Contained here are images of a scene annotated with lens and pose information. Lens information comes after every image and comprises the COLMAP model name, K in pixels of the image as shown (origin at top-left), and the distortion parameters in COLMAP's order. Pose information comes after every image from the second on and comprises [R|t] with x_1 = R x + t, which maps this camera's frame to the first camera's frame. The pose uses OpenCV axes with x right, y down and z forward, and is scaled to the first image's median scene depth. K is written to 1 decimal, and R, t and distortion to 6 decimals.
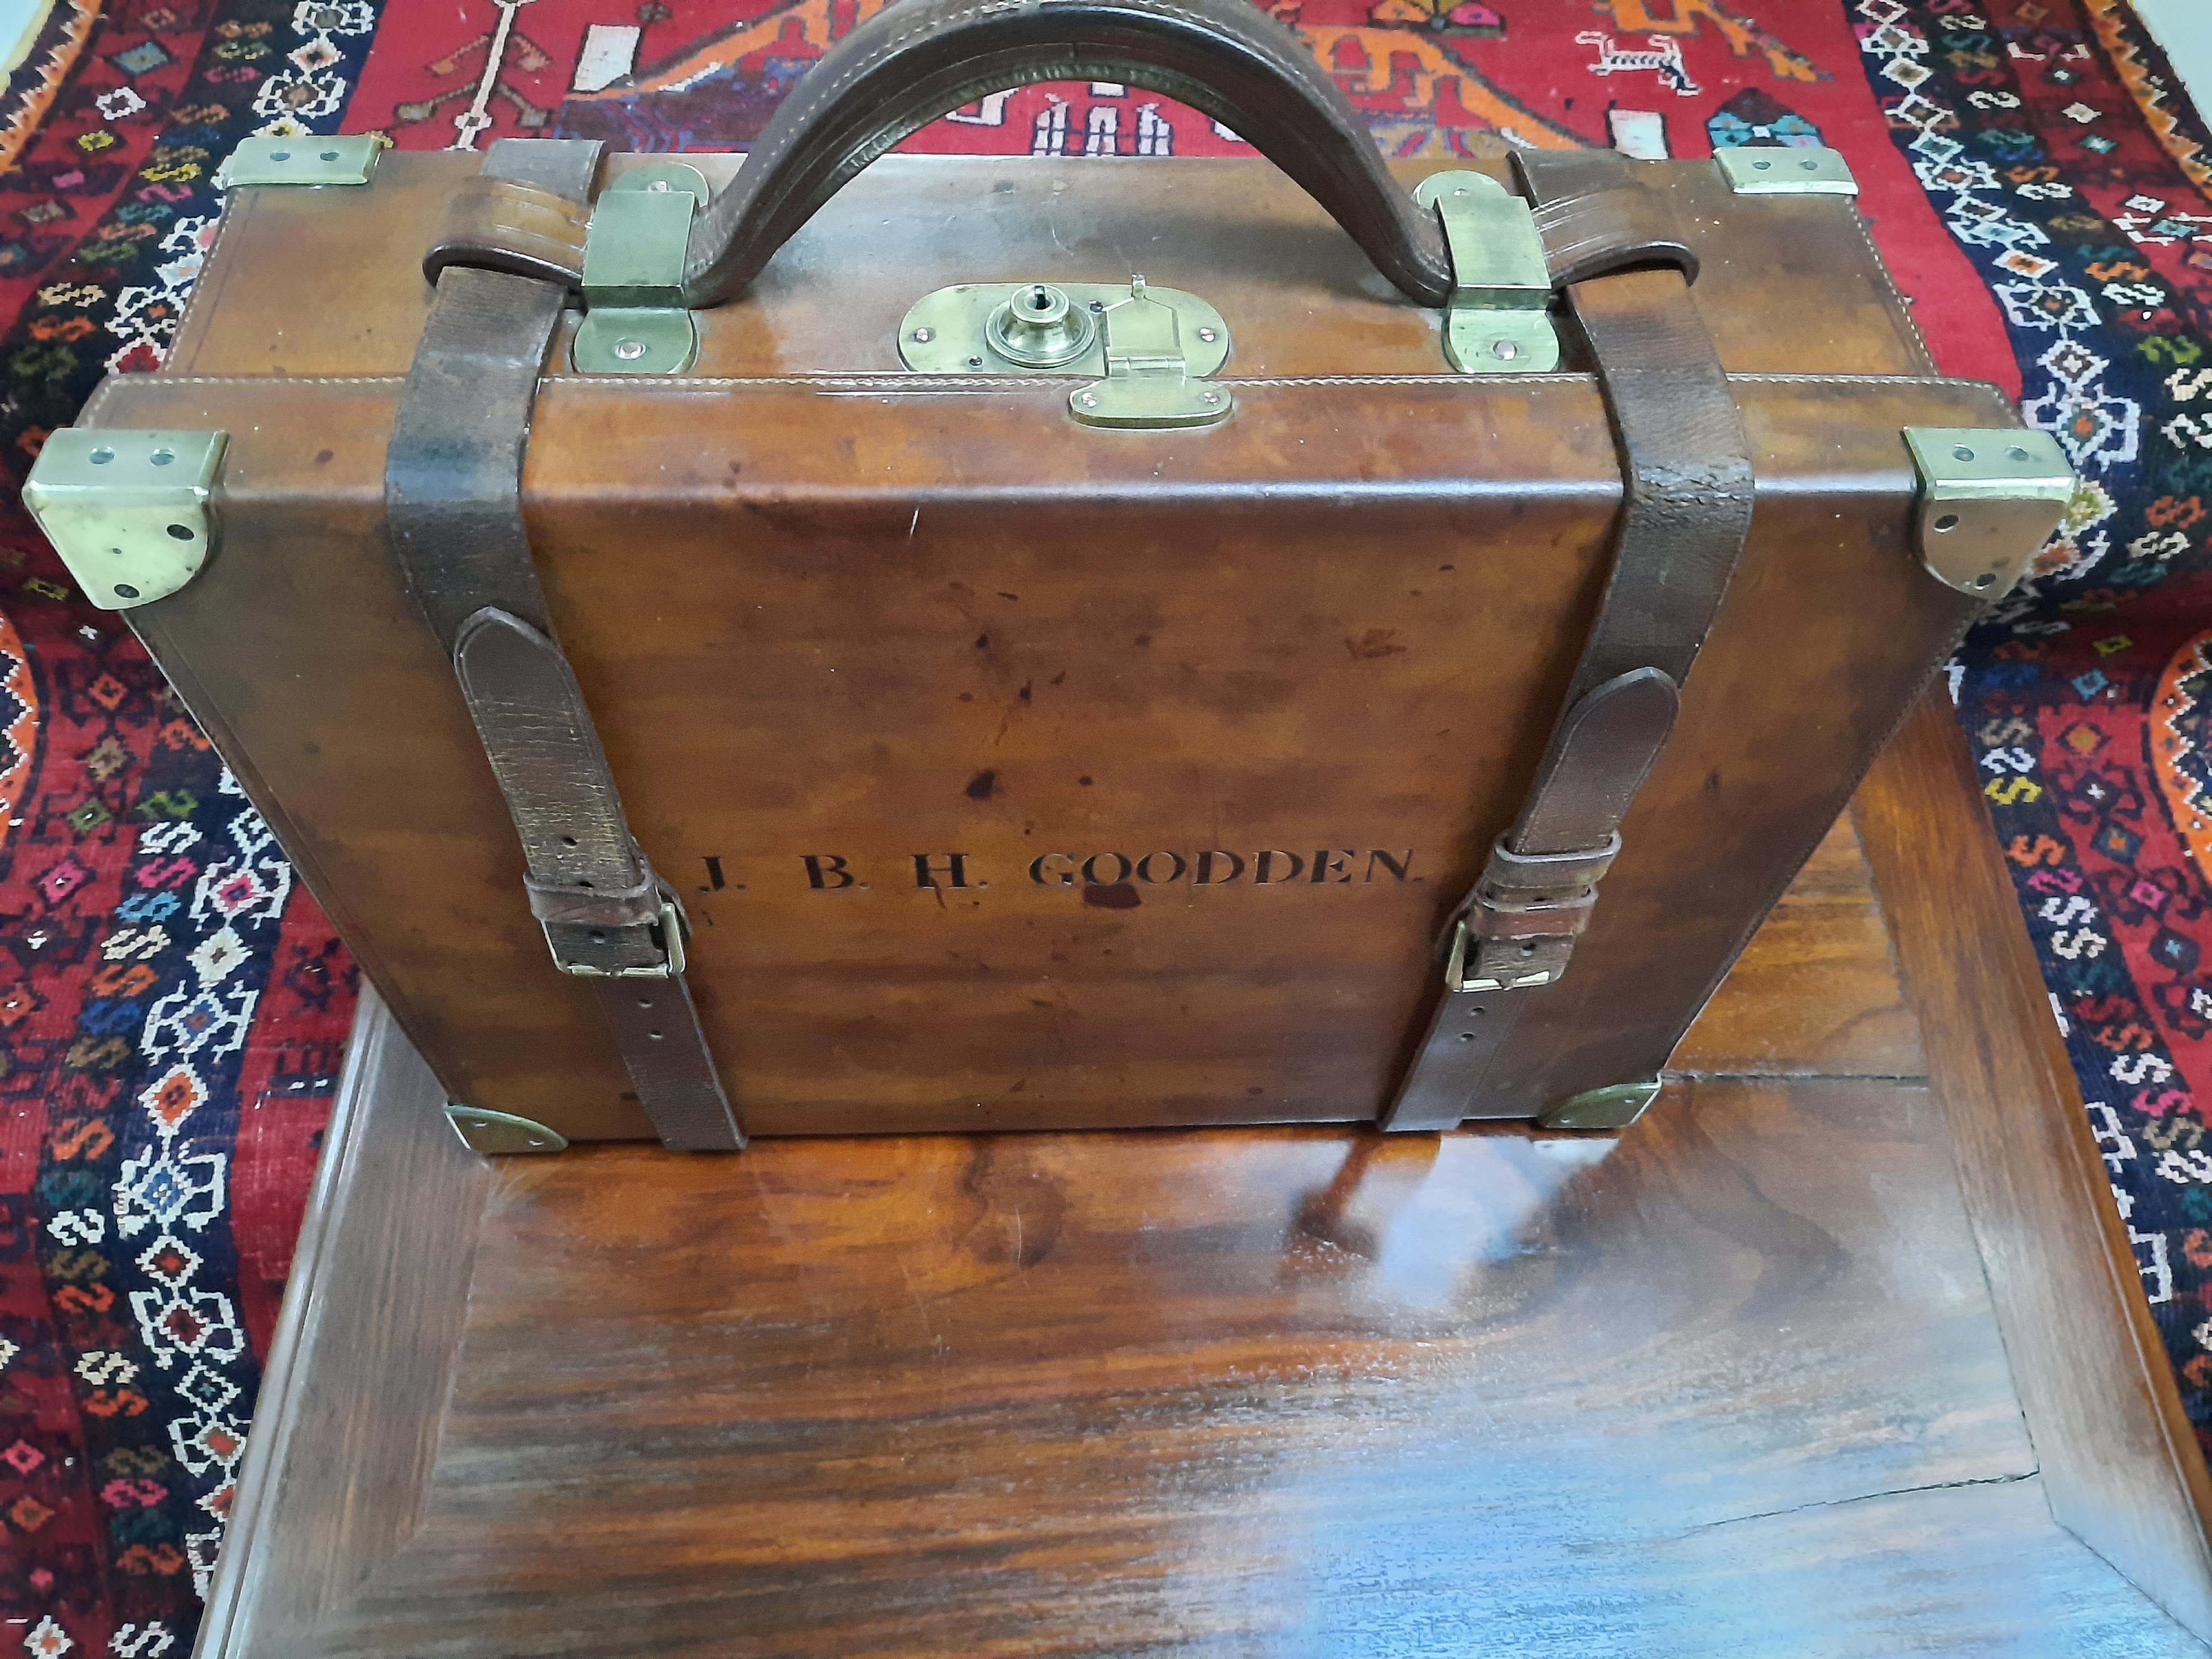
lens RADIAL K [[1638.2, 0, 1102.0], [0, 1638.2, 830.3], [0, 0, 1]] dist [0.028673, -0.042234]
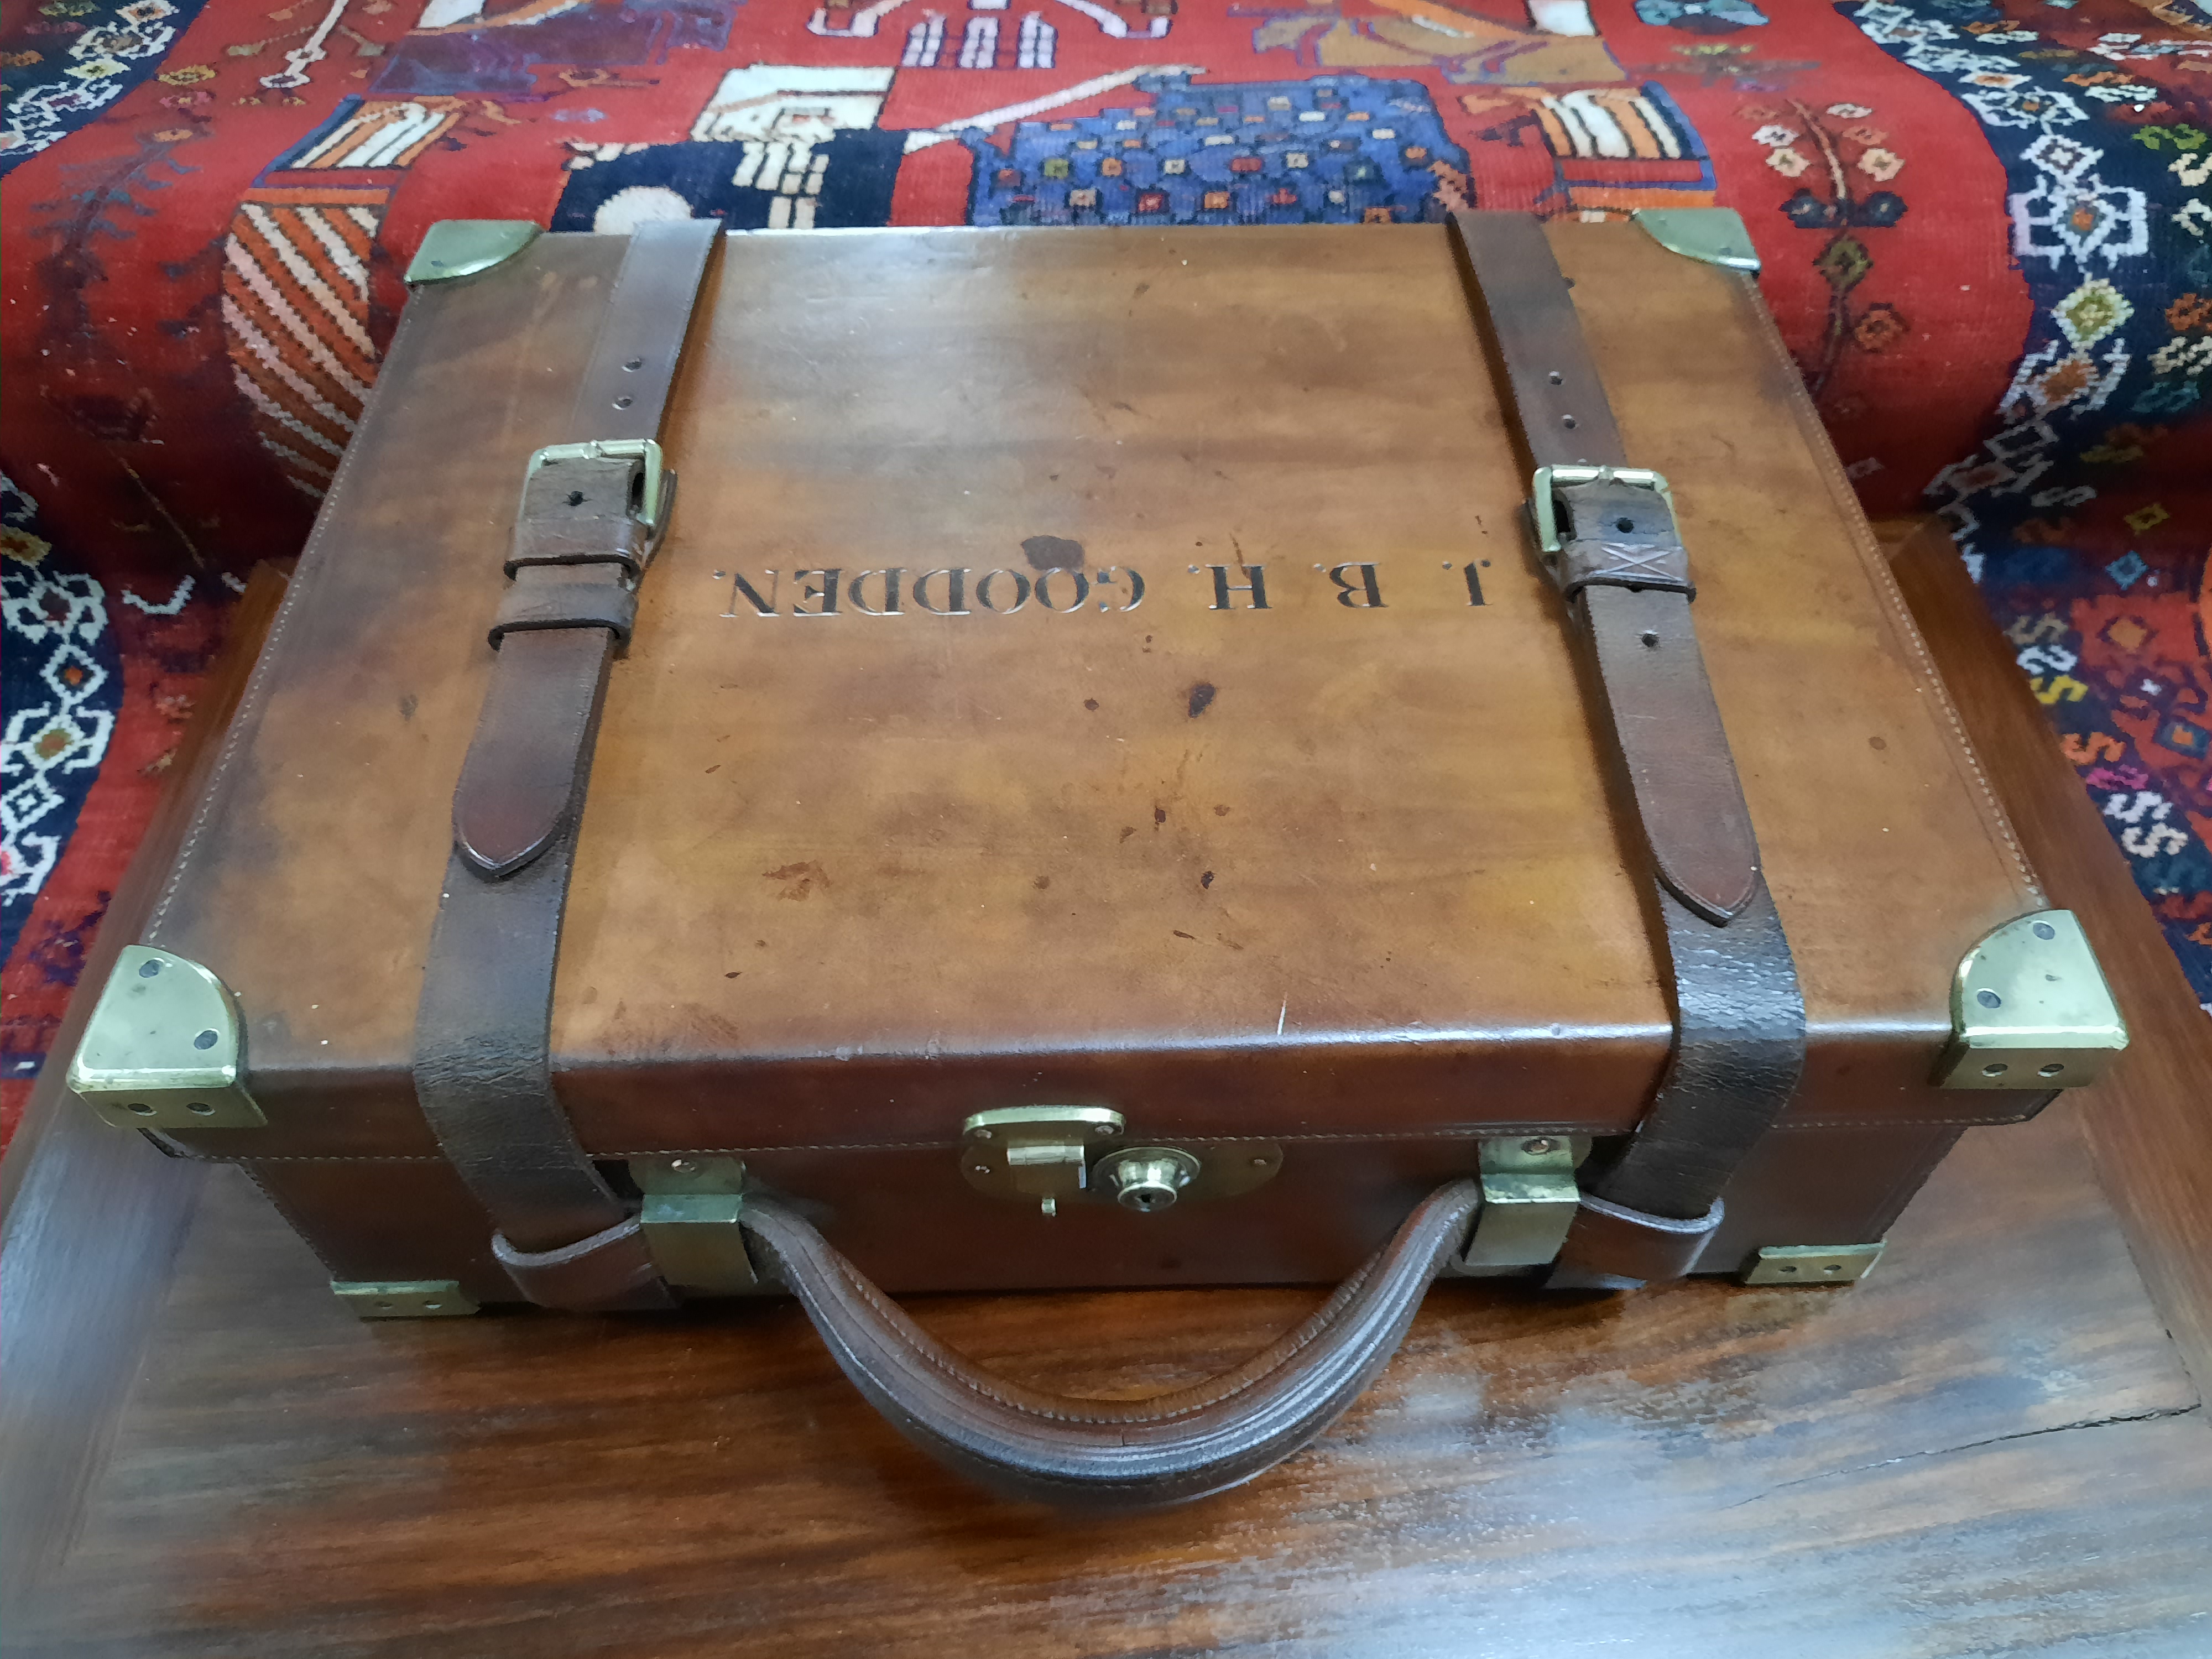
lens RADIAL K [[1671.1, 0, 1106.5], [0, 1671.1, 833.0], [0, 0, 1]] dist [-0.011618, 0.010984]
pose [[0.998991, -0.044504, -0.006058, 0.063578], [0.043156, 0.988487, -0.145017, 0.179023], [0.012442, 0.144610, 0.989411, 0.154145]]
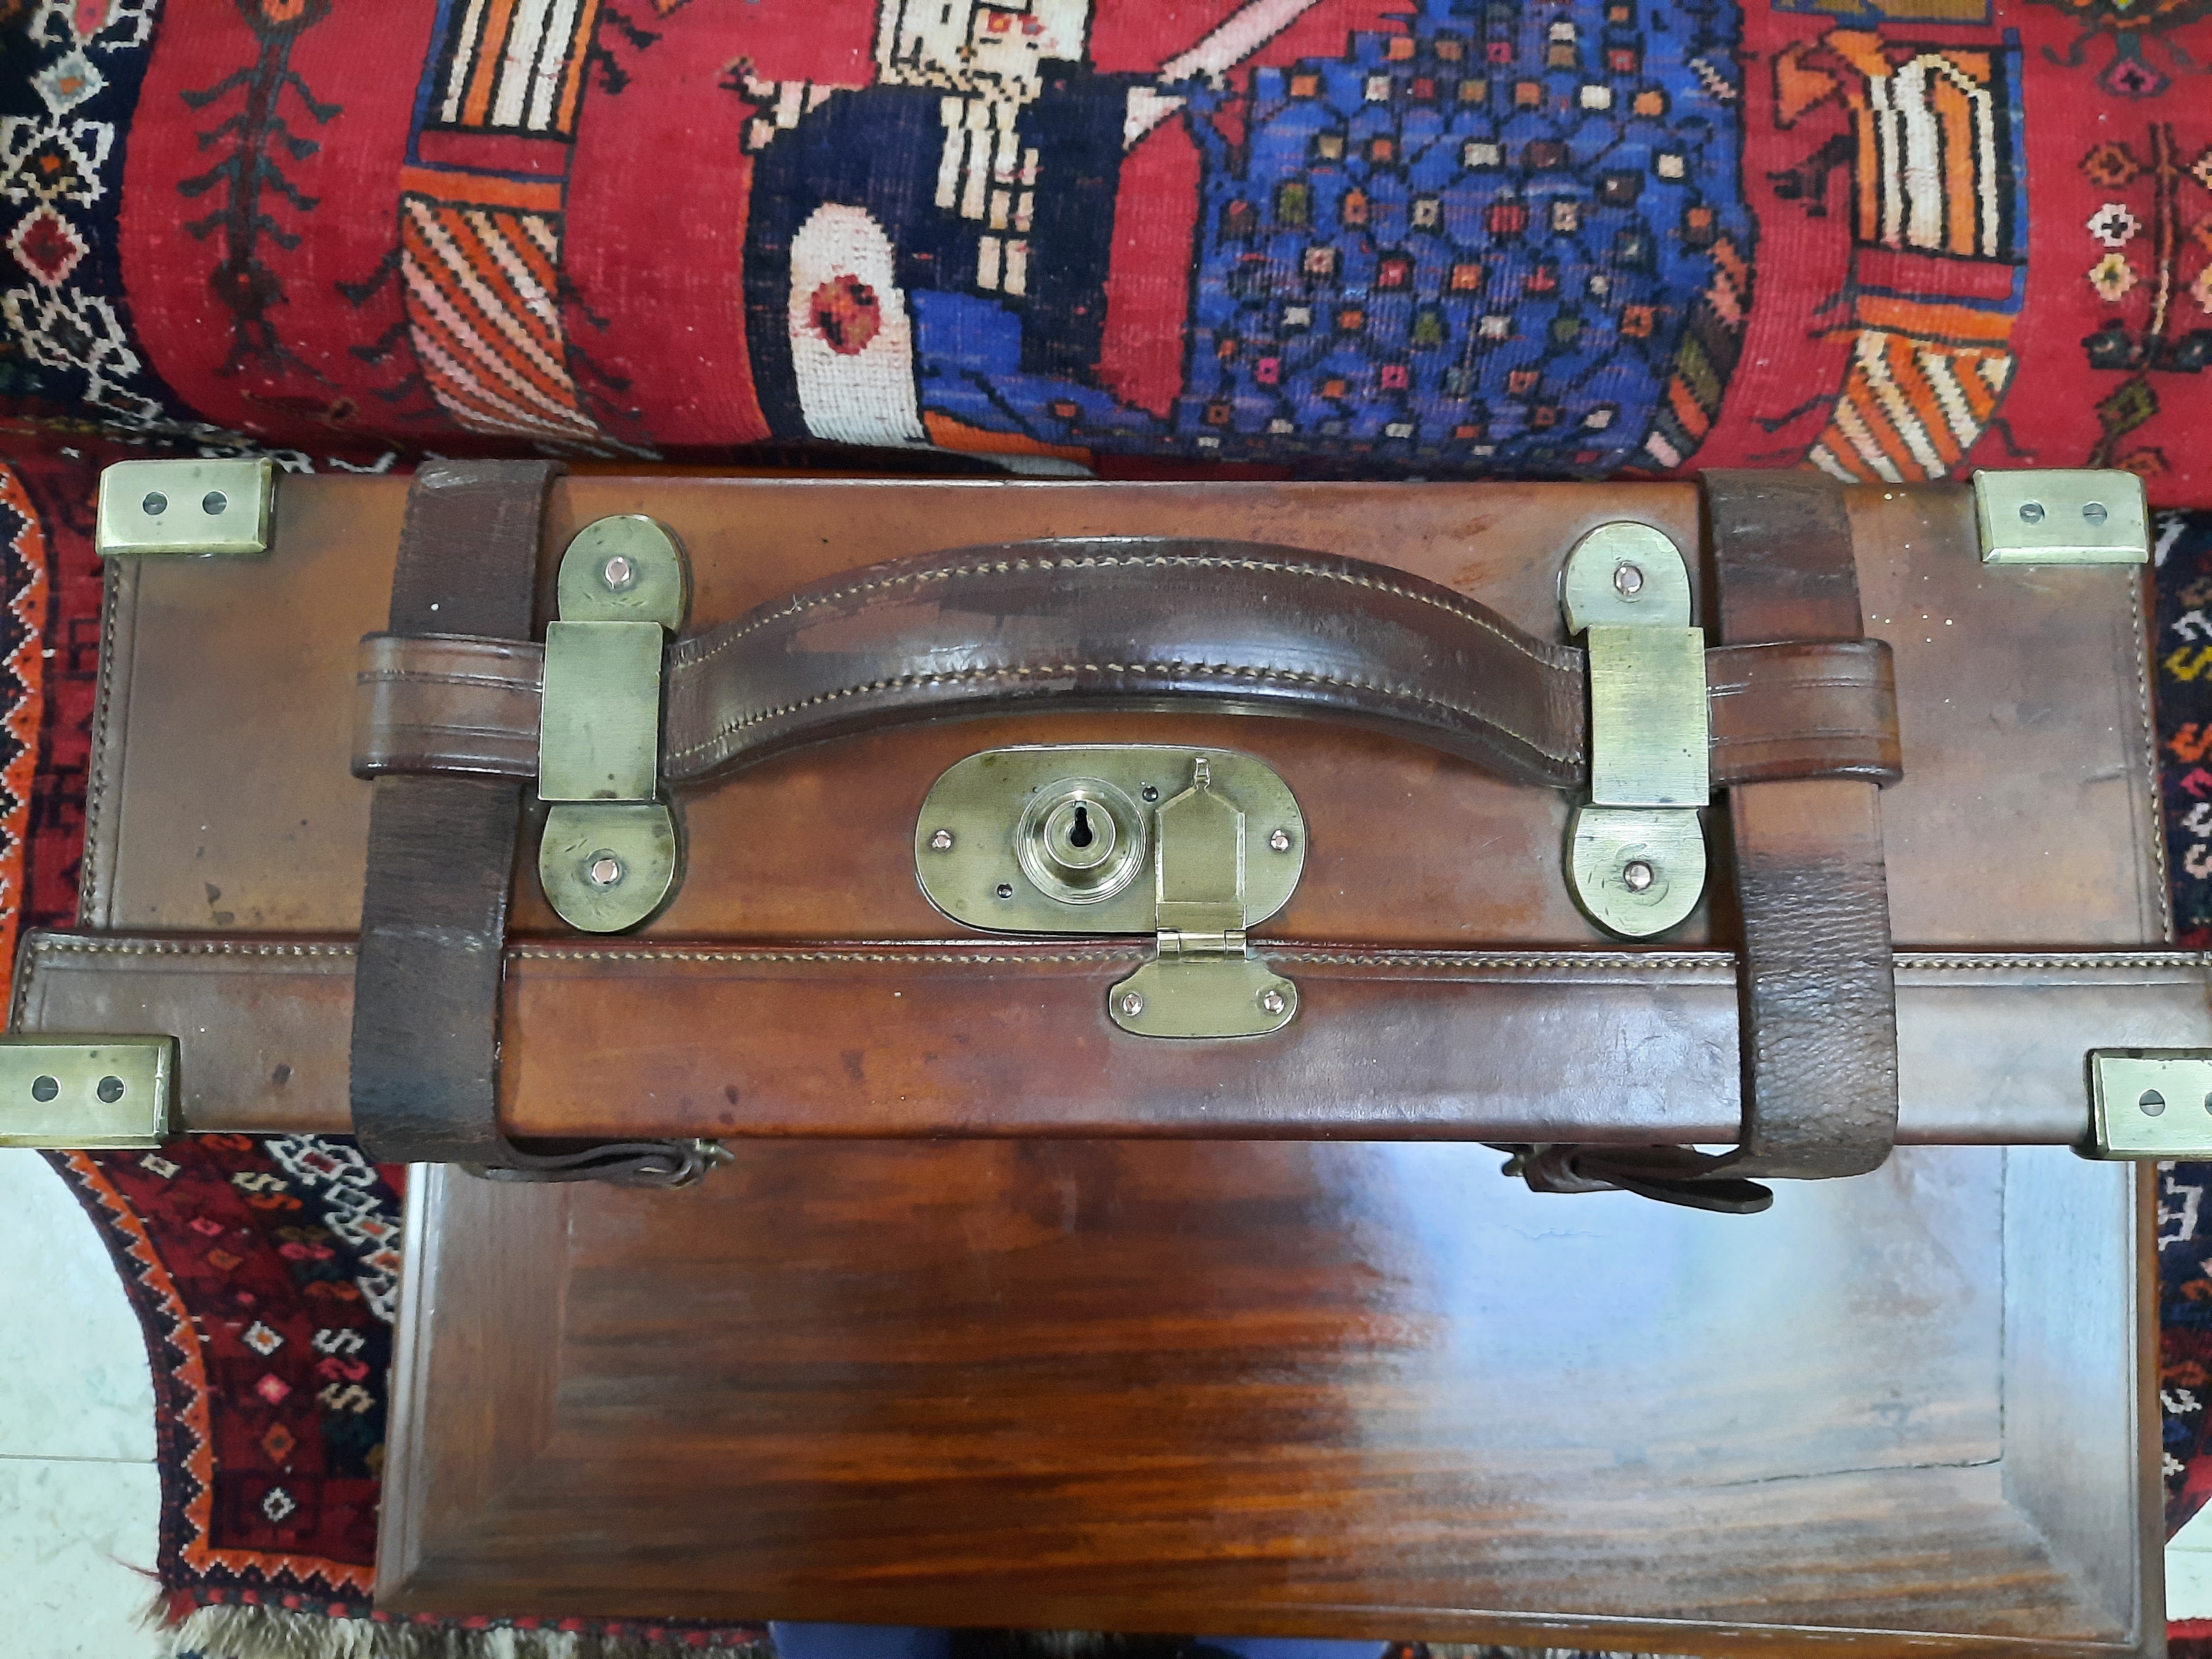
lens RADIAL K [[1663.0, 0, 1105.1], [0, 1663.0, 834.5], [0, 0, 1]] dist [-0.023217, 0.025699]
pose [[0.997897, 0.043224, -0.048312, 0.008951], [-0.017171, 0.894881, 0.445974, -0.380427], [0.062510, -0.444206, 0.893741, 0.136153]]
